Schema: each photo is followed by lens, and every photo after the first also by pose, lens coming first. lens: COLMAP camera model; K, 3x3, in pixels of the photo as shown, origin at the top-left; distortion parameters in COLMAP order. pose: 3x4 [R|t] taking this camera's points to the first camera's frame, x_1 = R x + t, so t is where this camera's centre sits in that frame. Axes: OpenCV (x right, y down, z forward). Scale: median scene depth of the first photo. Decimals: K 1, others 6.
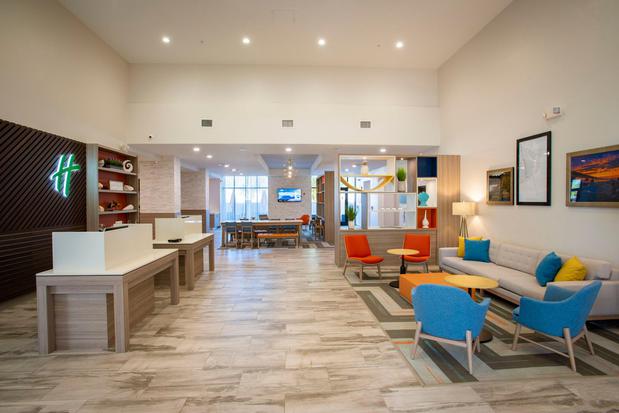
lens RADIAL K [[317.9, 0, 310.1], [0, 317.9, 205.1], [0, 0, 1]] dist [-0.035980, 0.000325]
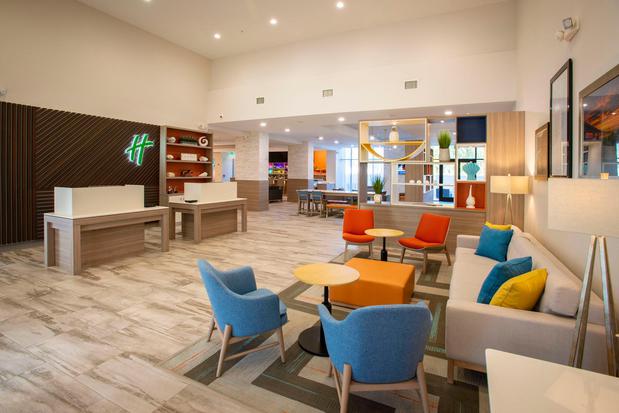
lens RADIAL K [[309.7, 0, 311.0], [0, 309.7, 176.2], [0, 0, 1]] dist [-0.029833, 0.001578]
pose [[0.858661, 0.022467, -0.512051, 0.560953], [-0.022495, 0.999728, 0.006143, -0.002258], [0.512050, 0.006244, 0.858933, 0.207297]]
